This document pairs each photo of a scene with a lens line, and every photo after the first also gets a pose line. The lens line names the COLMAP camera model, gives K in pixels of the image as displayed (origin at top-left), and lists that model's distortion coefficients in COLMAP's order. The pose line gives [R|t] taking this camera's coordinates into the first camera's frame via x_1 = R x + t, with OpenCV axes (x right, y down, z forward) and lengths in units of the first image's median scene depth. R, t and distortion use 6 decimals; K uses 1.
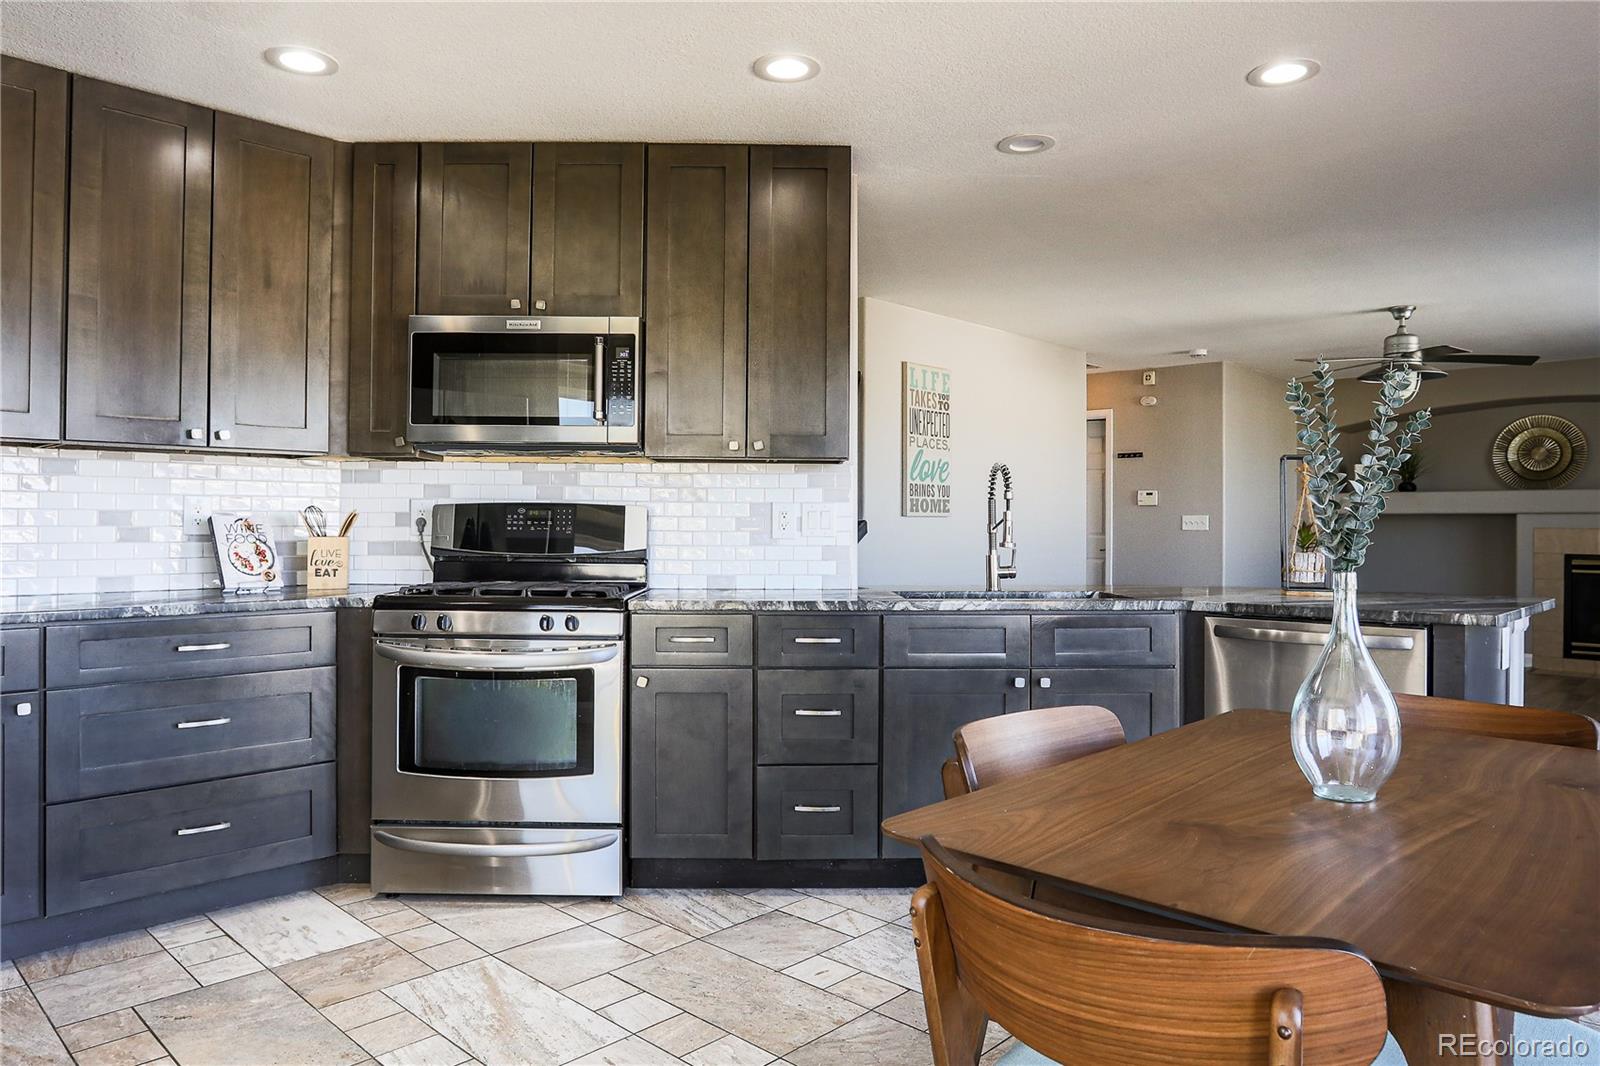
lens RADIAL K [[893.1, 0, 831.7], [0, 893.1, 519.1], [0, 0, 1]] dist [-0.040873, 0.005489]
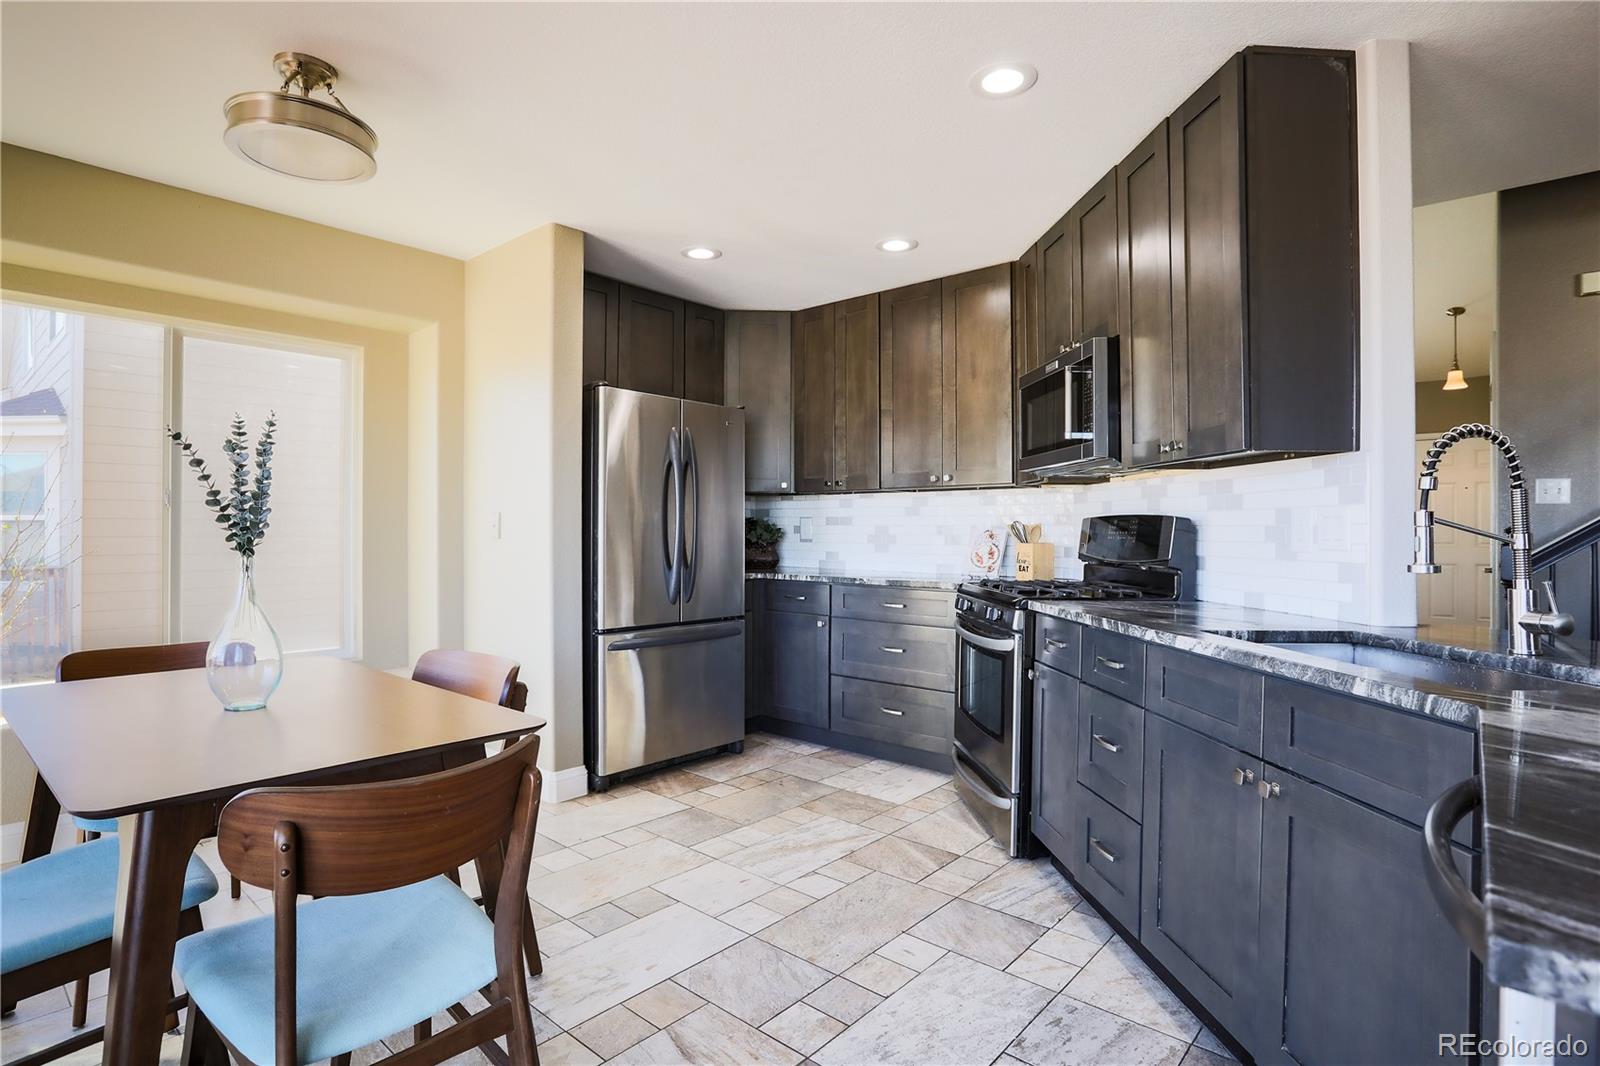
lens RADIAL K [[821.5, 0, 874.4], [0, 821.5, 543.5], [0, 0, 1]] dist [-0.048826, 0.017335]
pose [[0.116328, 0.011985, -0.993139, 0.753742], [0.007417, 0.999889, 0.012935, 0.002482], [0.993183, -0.008871, 0.116226, 0.669601]]
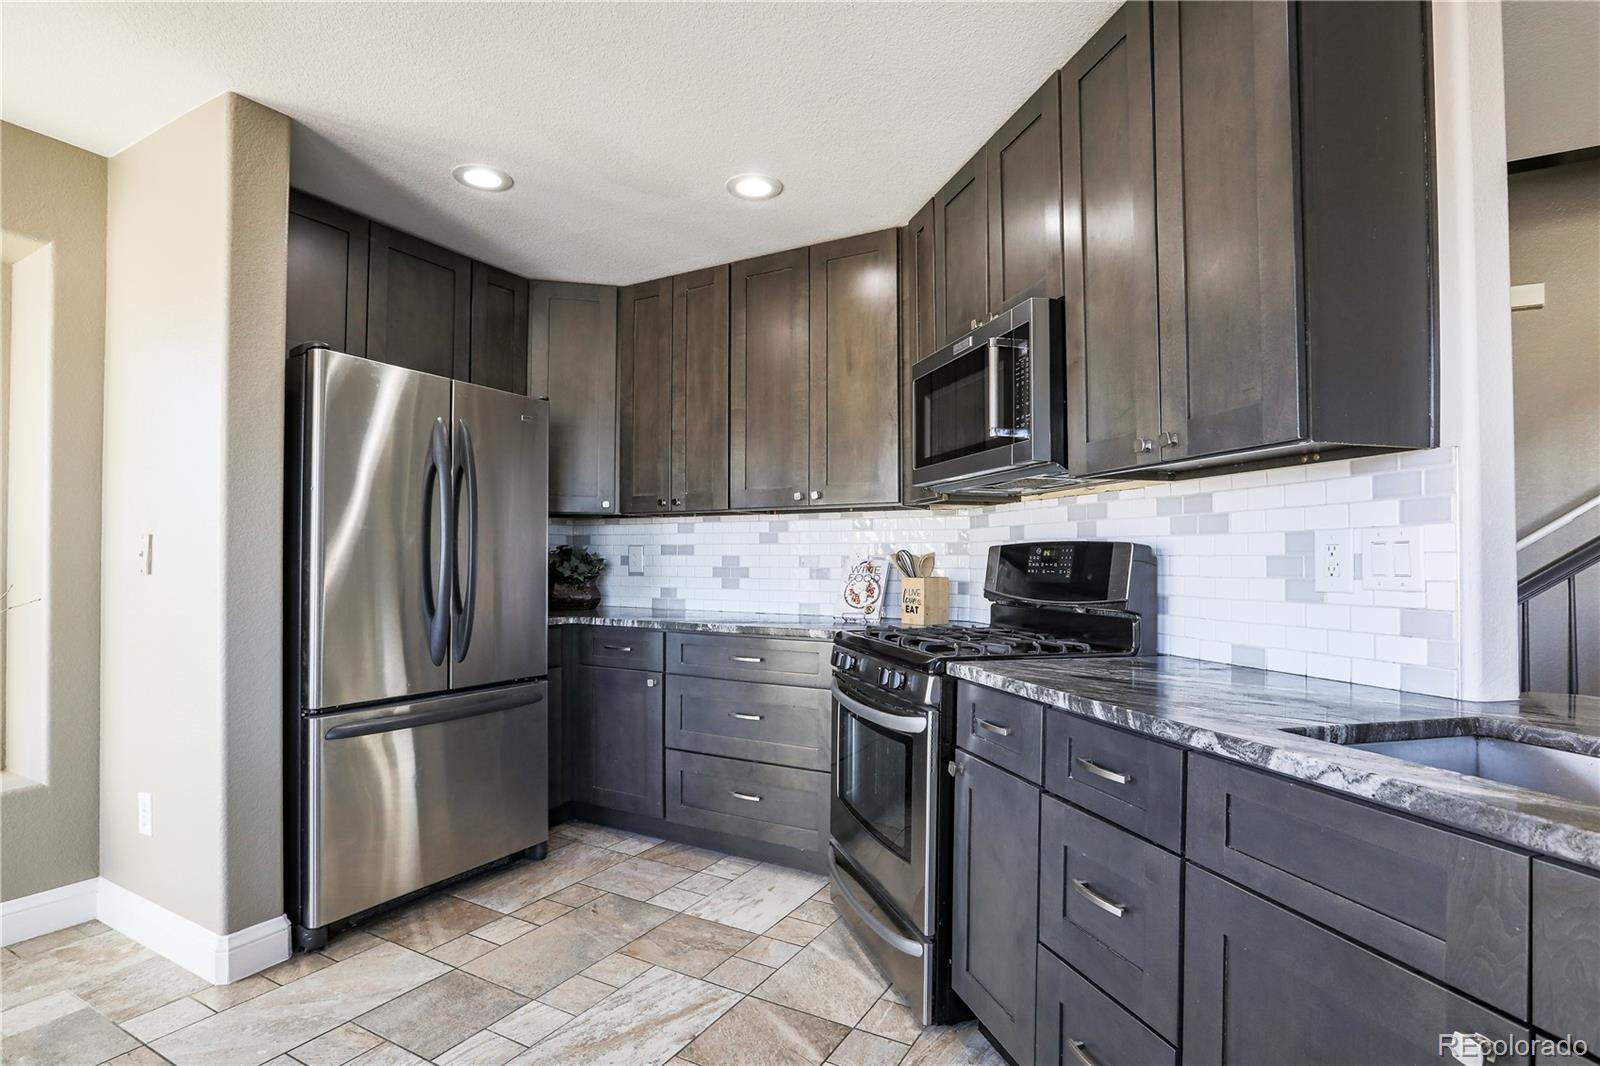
lens RADIAL K [[821.5, 0, 856.1], [0, 821.5, 553.8], [0, 0, 1]] dist [-0.048826, 0.017335]
pose [[0.279275, -0.012027, -0.960136, 0.446168], [0.007241, 0.999920, -0.010419, 0.000540], [0.960184, -0.004043, 0.279339, 0.699645]]
